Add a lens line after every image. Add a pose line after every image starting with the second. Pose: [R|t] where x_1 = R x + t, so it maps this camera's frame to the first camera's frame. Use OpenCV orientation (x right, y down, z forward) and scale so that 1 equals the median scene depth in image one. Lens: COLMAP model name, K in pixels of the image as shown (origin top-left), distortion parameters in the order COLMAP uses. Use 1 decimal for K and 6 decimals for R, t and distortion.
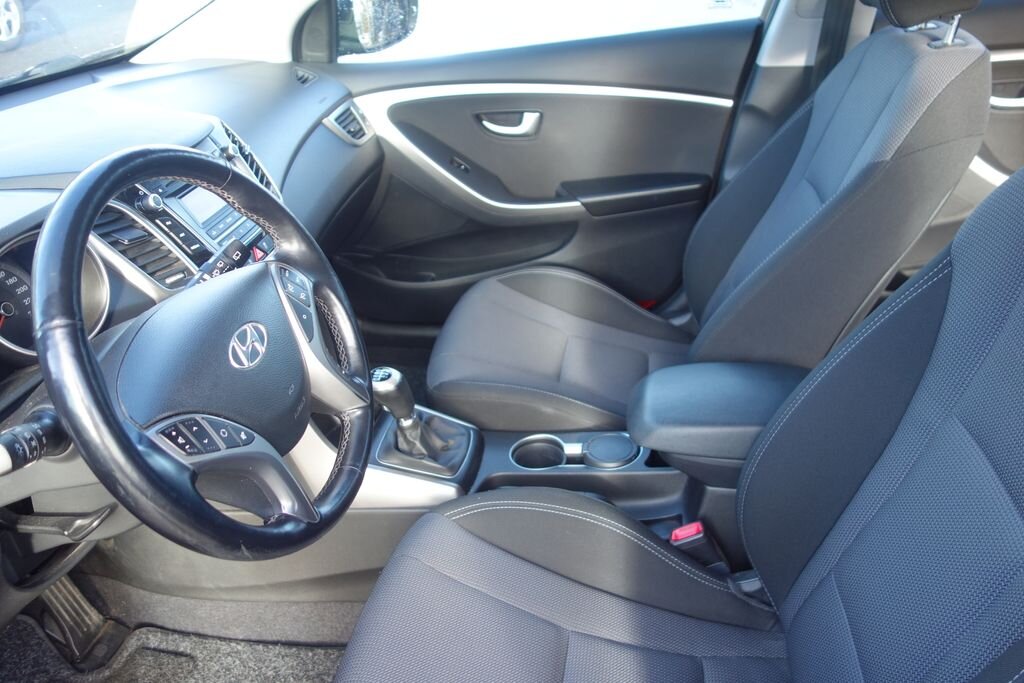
lens RADIAL K [[806.8, 0, 512.8], [0, 806.8, 340.7], [0, 0, 1]] dist [-0.001442, -0.003687]
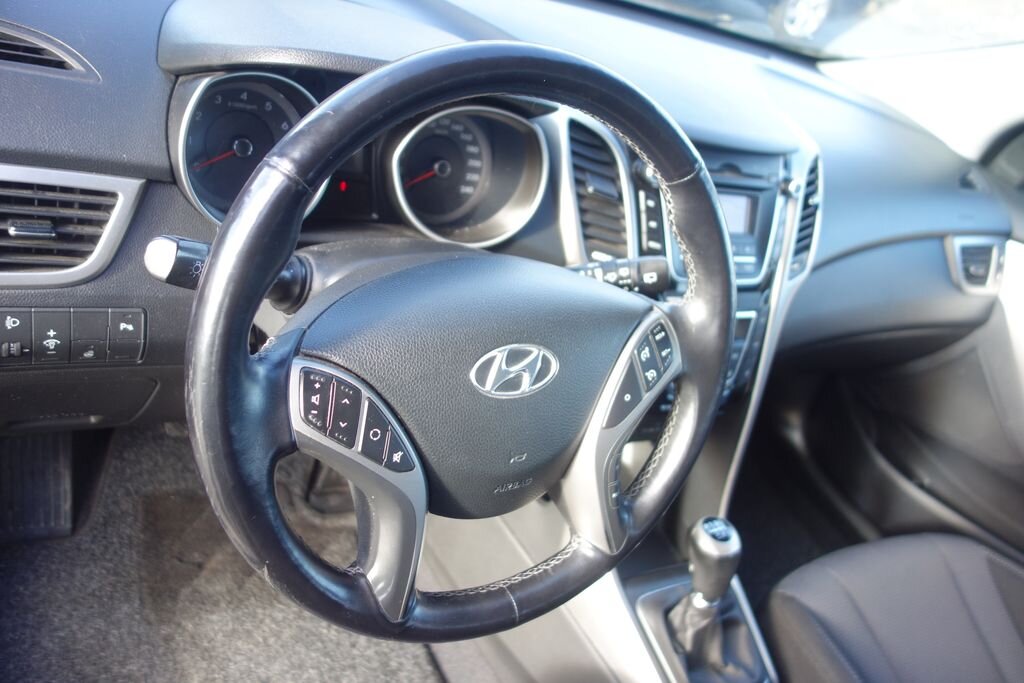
lens RADIAL K [[800.6, 0, 508.5], [0, 800.6, 338.6], [0, 0, 1]] dist [0.009709, -0.006208]
pose [[0.546661, 0.637302, -0.543146, 0.015243], [-0.668746, 0.722641, 0.174839, -0.078859], [0.503926, 0.267649, 0.821233, 0.257309]]
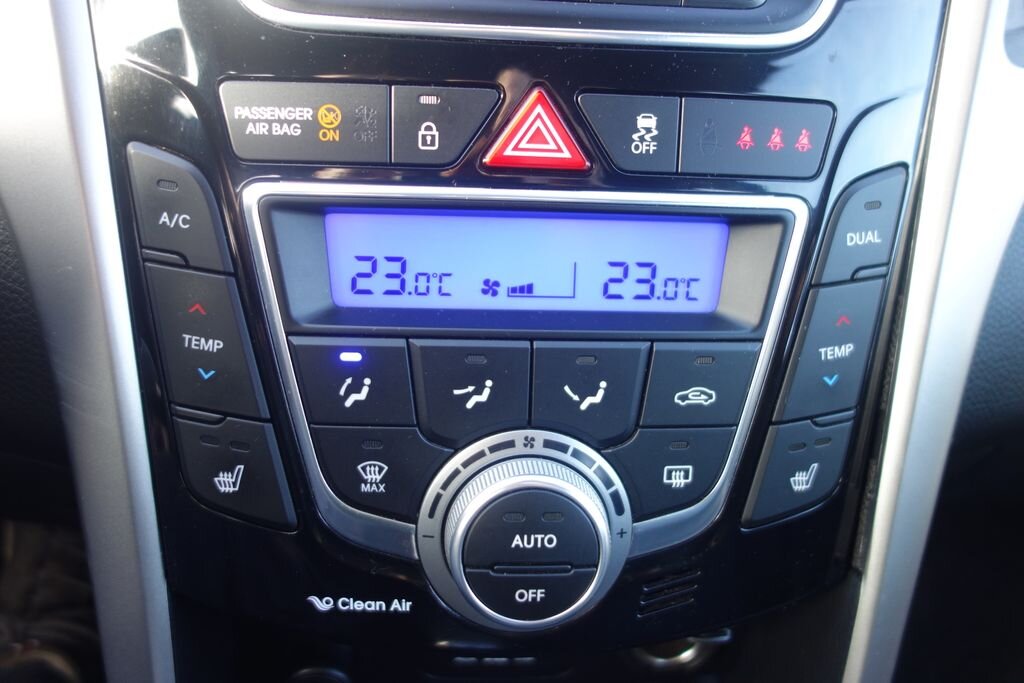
lens RADIAL K [[800.6, 0, 508.5], [0, 800.6, 338.6], [0, 0, 1]] dist [0.009709, -0.006208]
pose [[0.215218, 0.581376, -0.784655, -0.153780], [-0.536616, 0.741713, 0.402374, -0.132254], [0.815919, 0.334461, 0.471606, 0.877080]]
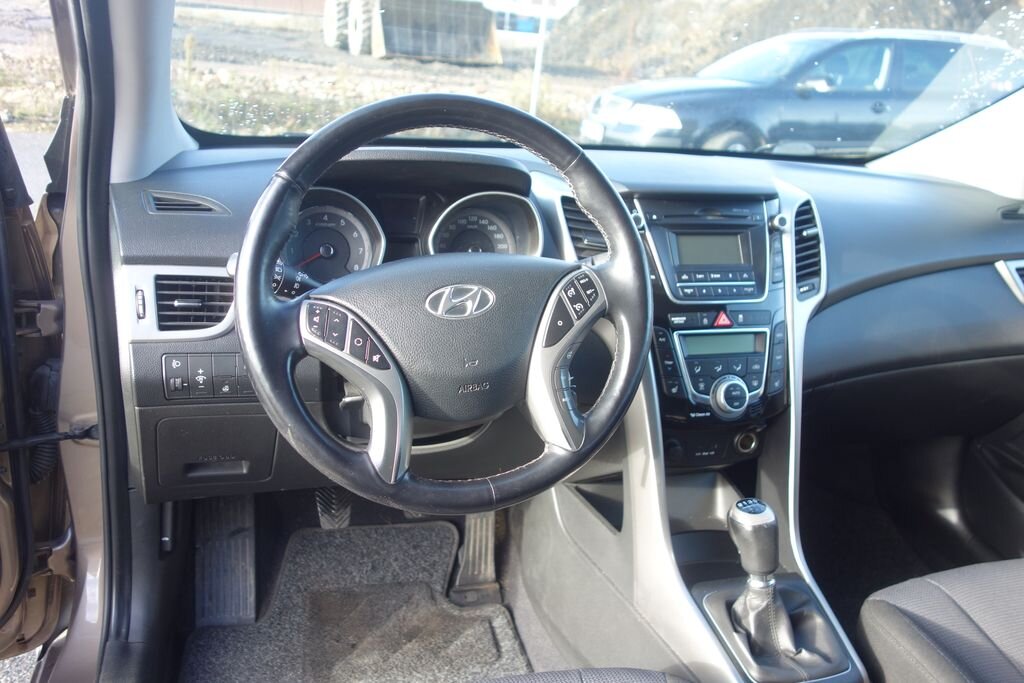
lens RADIAL K [[800.6, 0, 508.5], [0, 800.6, 338.6], [0, 0, 1]] dist [0.009709, -0.006208]
pose [[0.424643, 0.343916, -0.837496, 0.323865], [-0.512895, 0.853668, 0.090499, -0.045110], [0.746067, 0.391118, 0.538897, 0.322316]]
